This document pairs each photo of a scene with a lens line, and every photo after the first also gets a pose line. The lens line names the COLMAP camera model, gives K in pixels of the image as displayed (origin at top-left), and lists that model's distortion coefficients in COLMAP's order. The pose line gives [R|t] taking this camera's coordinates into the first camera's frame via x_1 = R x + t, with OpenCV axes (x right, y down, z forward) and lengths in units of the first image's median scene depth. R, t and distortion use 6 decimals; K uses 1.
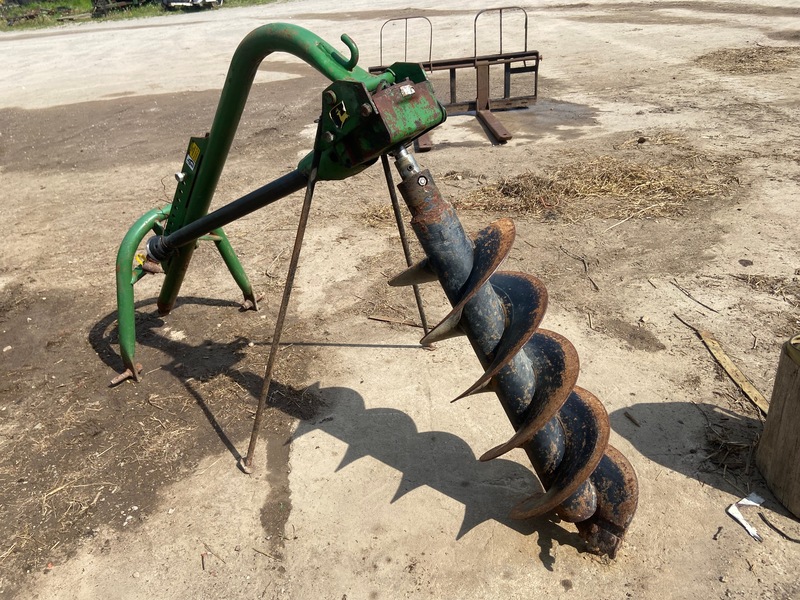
lens RADIAL K [[603.3, 0, 391.4], [0, 603.3, 296.2], [0, 0, 1]] dist [0.138432, -0.173129]
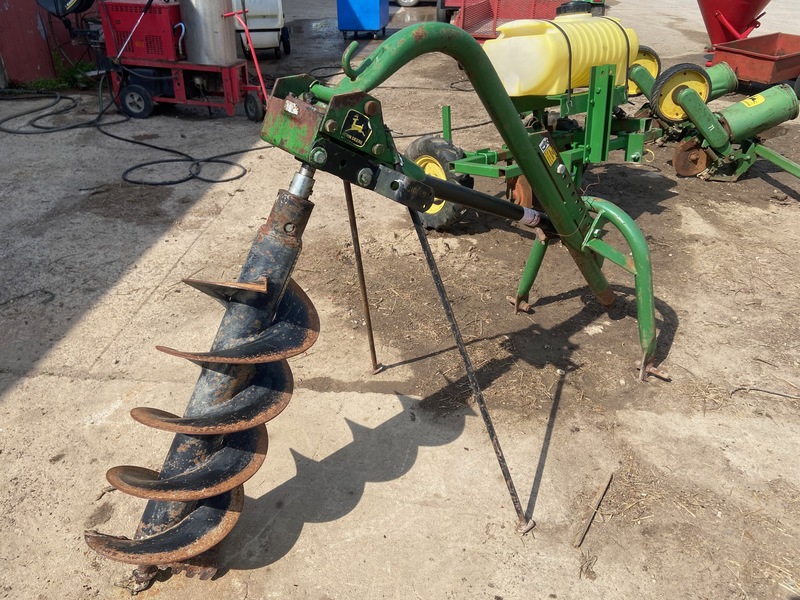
lens RADIAL K [[603.3, 0, 391.4], [0, 603.3, 296.2], [0, 0, 1]] dist [0.138432, -0.173129]
pose [[-0.207242, 0.569393, -0.795514, 0.574891], [-0.476519, 0.651427, 0.590401, -0.491527], [0.854389, 0.501433, 0.136323, 0.722730]]
